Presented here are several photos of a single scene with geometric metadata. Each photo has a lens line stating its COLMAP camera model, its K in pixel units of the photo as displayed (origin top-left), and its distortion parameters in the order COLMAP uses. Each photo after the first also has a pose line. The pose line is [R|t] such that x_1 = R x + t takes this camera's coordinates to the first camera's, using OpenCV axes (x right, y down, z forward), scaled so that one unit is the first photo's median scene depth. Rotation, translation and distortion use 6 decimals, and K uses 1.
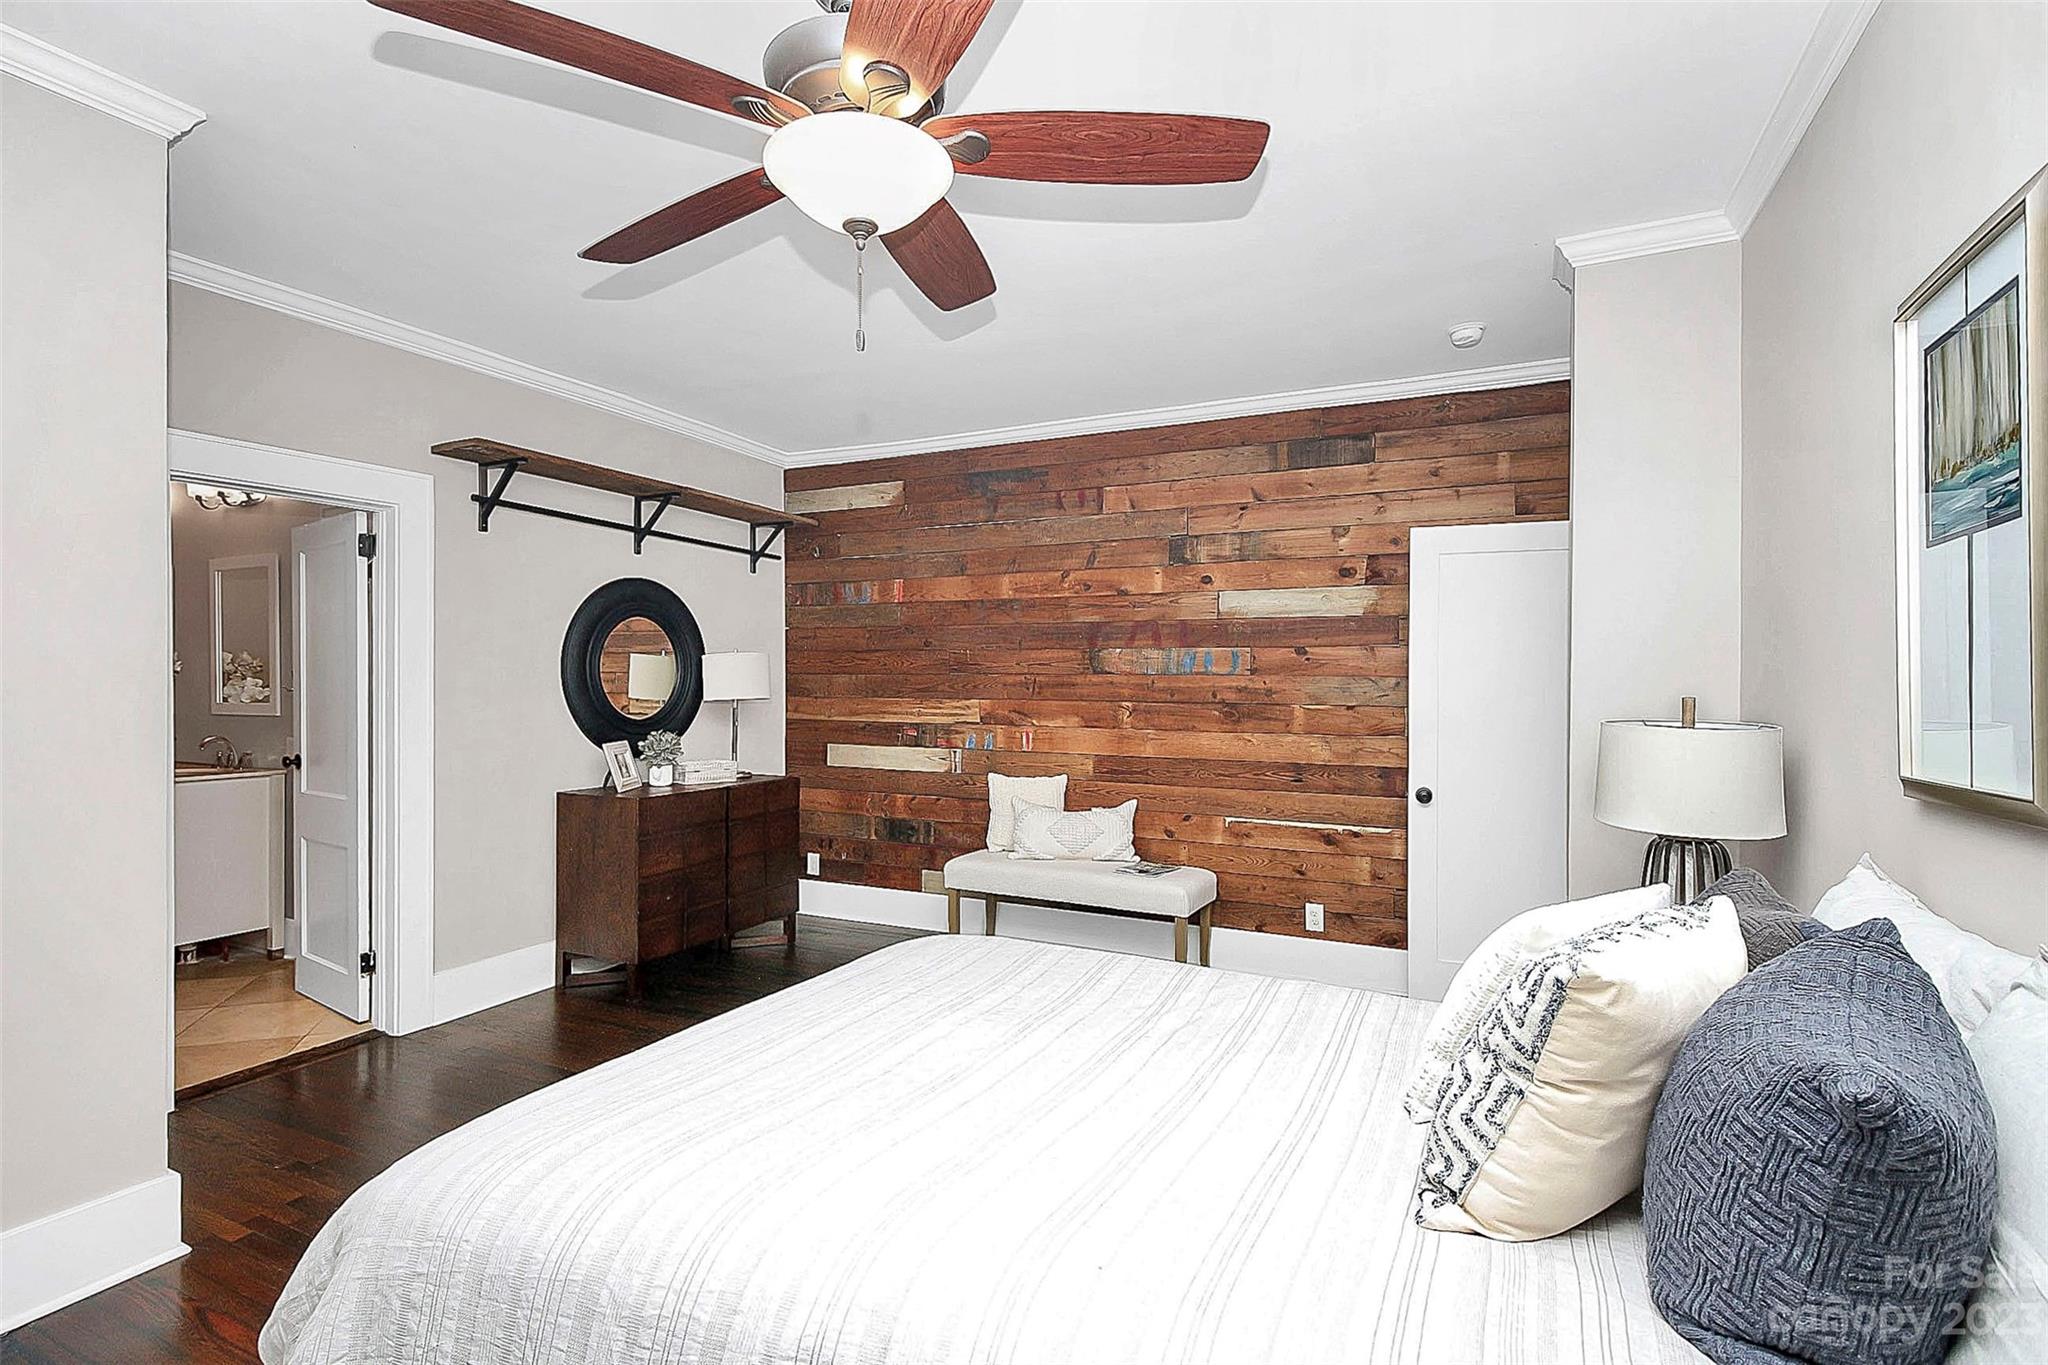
lens RADIAL K [[986.7, 0, 1024.0], [0, 986.7, 682.5], [0, 0, 1]] dist [0.000691, 0.000124]
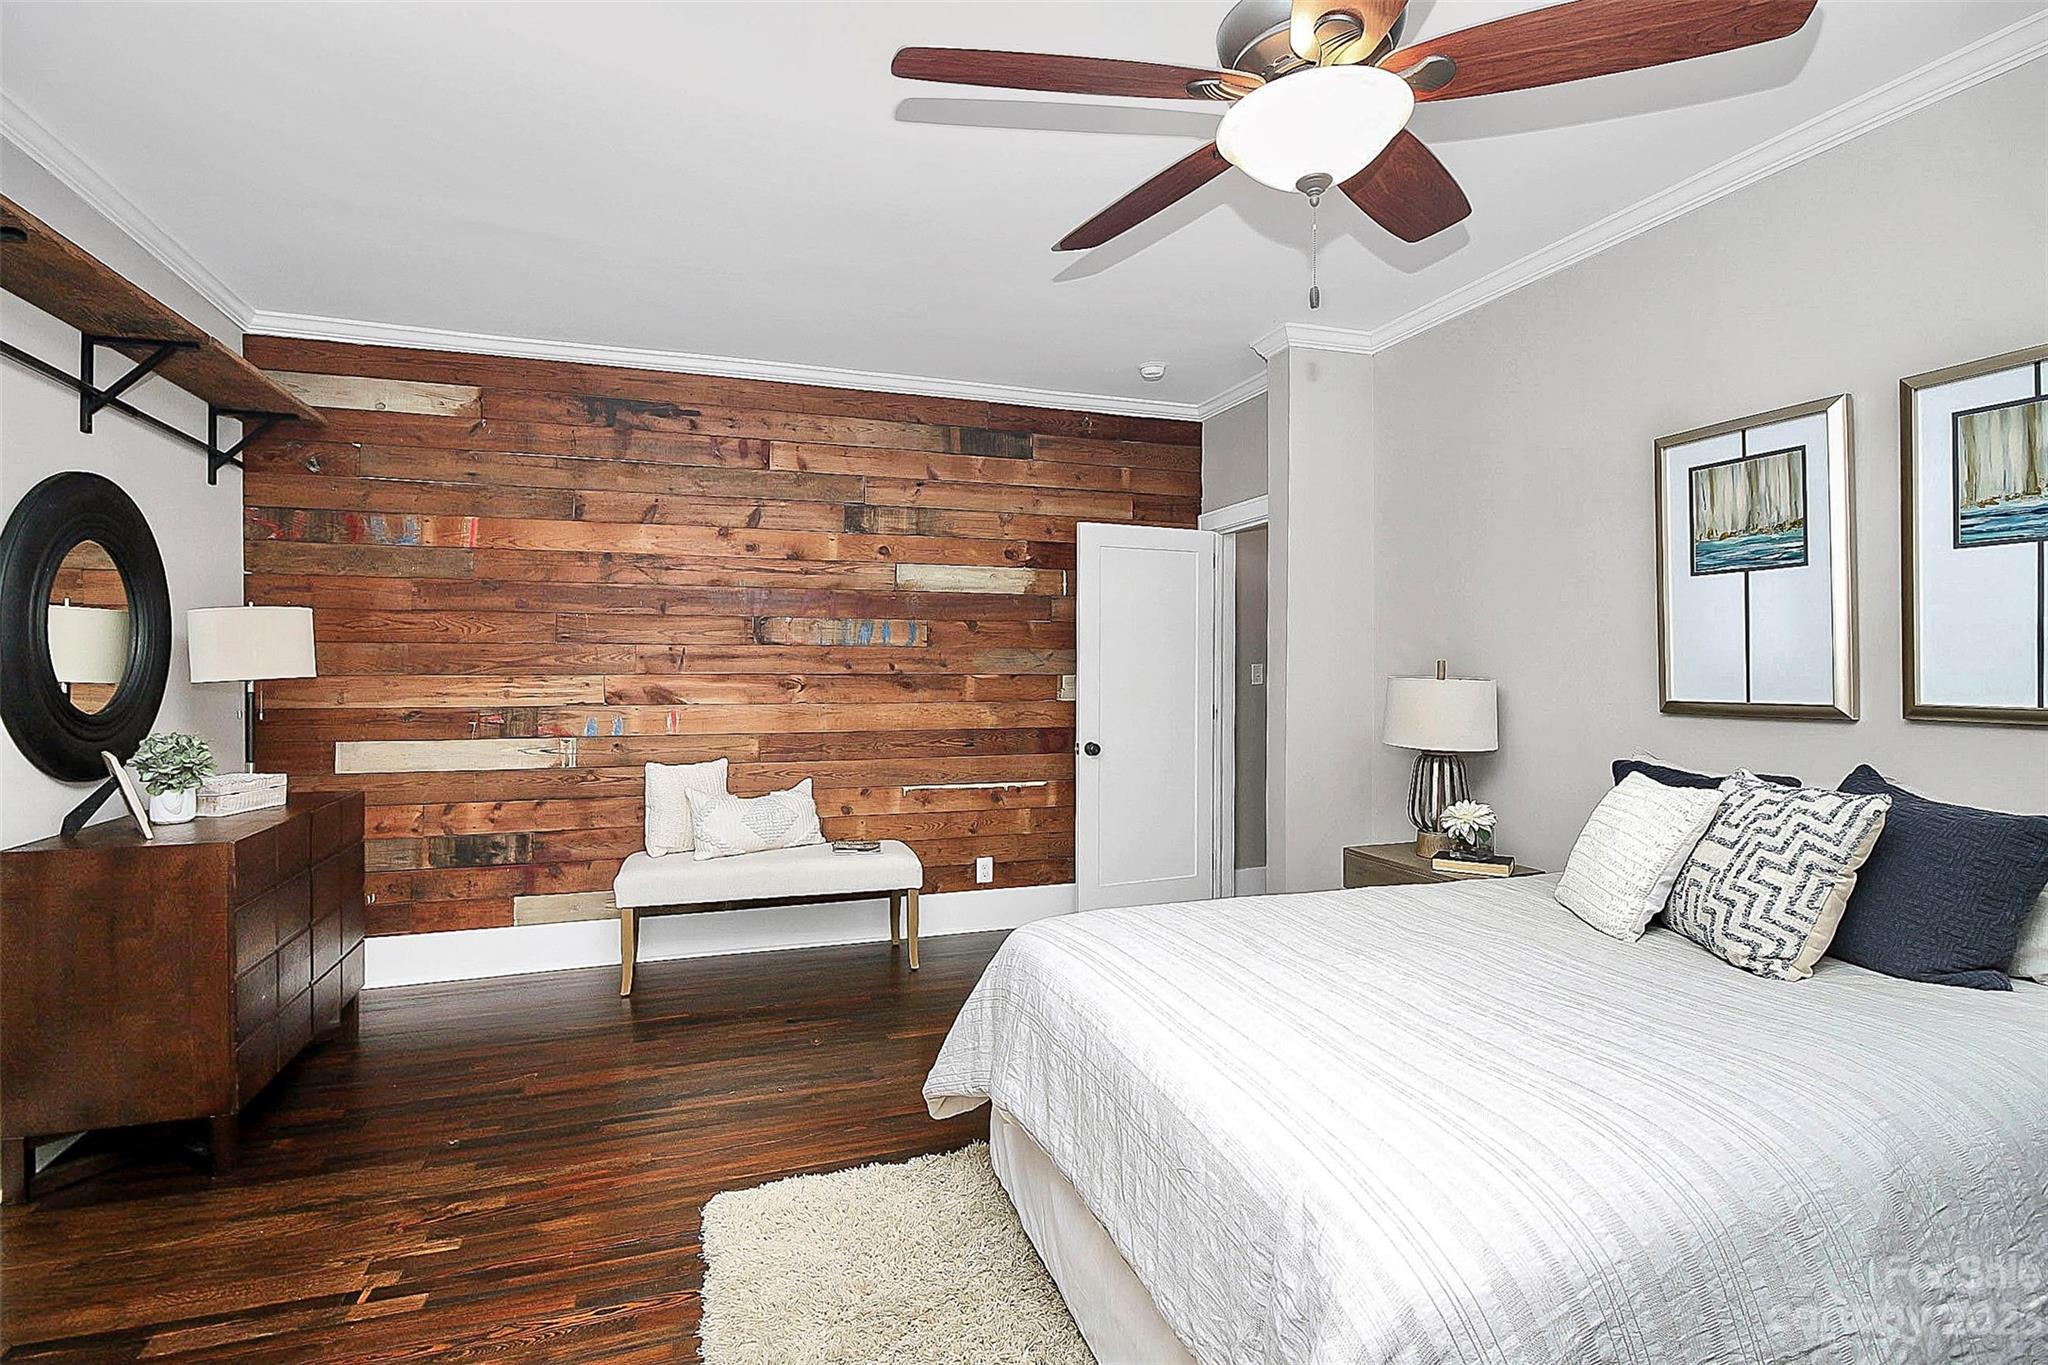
lens RADIAL K [[965.7, 0, 1029.2], [0, 965.7, 668.3], [0, 0, 1]] dist [-0.009685, -0.000315]
pose [[0.695686, -0.008533, 0.718295, -0.414576], [0.002960, 0.999955, 0.009012, 0.005997], [-0.718340, -0.004144, 0.695680, 0.213938]]
